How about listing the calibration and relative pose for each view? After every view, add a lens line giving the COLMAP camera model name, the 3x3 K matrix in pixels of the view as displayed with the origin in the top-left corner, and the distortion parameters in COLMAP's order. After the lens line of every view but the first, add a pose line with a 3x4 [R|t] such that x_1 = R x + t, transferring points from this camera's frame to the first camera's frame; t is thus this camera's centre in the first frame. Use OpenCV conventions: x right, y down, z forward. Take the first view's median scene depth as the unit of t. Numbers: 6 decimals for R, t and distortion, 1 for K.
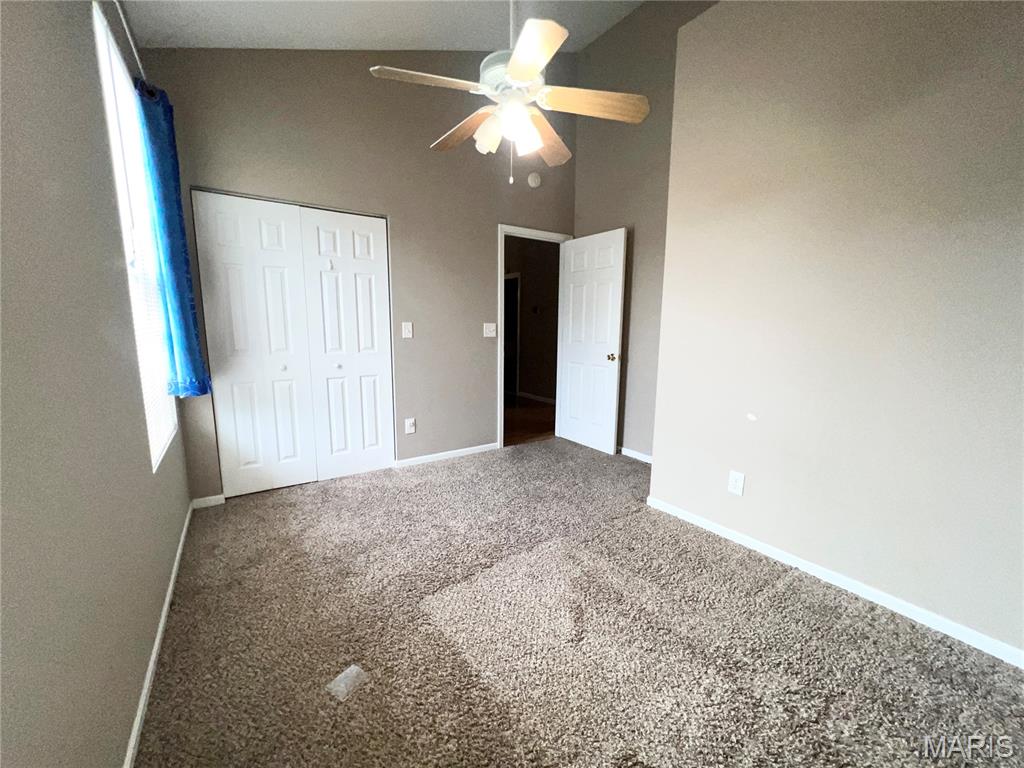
lens RADIAL K [[408.8, 0, 513.1], [0, 408.8, 384.7], [0, 0, 1]] dist [-0.001937, 0.000251]
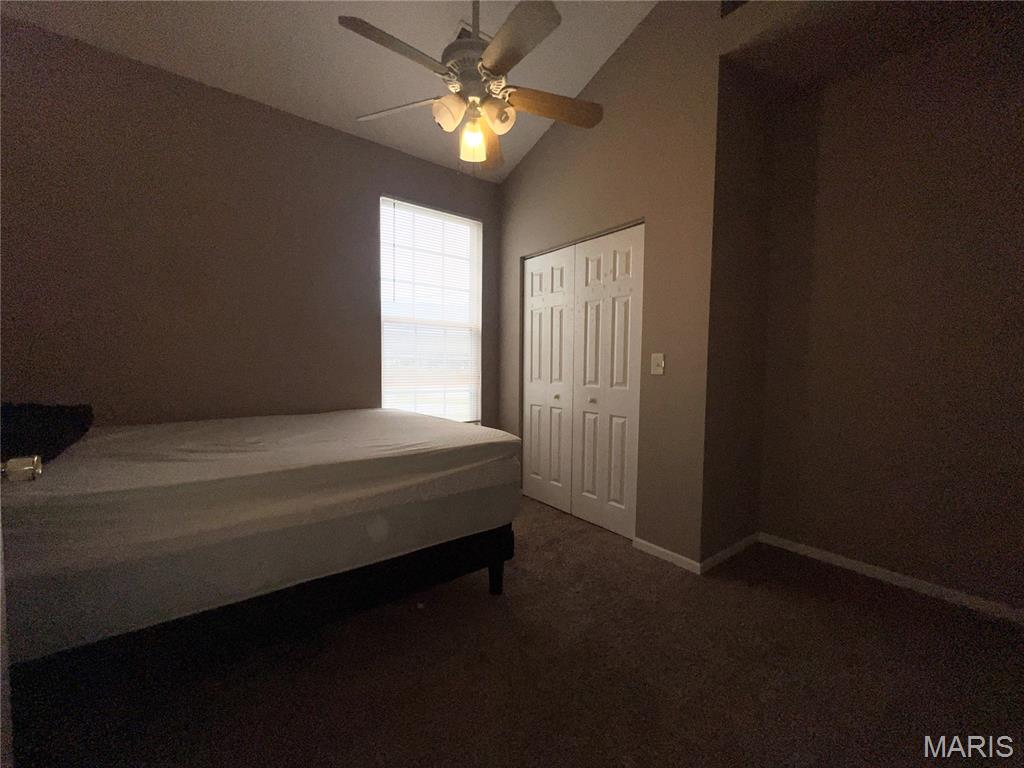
lens RADIAL K [[408.8, 0, 513.1], [0, 408.8, 384.7], [0, 0, 1]] dist [-0.001937, 0.000251]
pose [[0.063943, 0.050113, -0.996695, 0.472396], [-0.165938, 0.985369, 0.038898, -0.085906], [0.984061, 0.162902, 0.071323, 0.744926]]
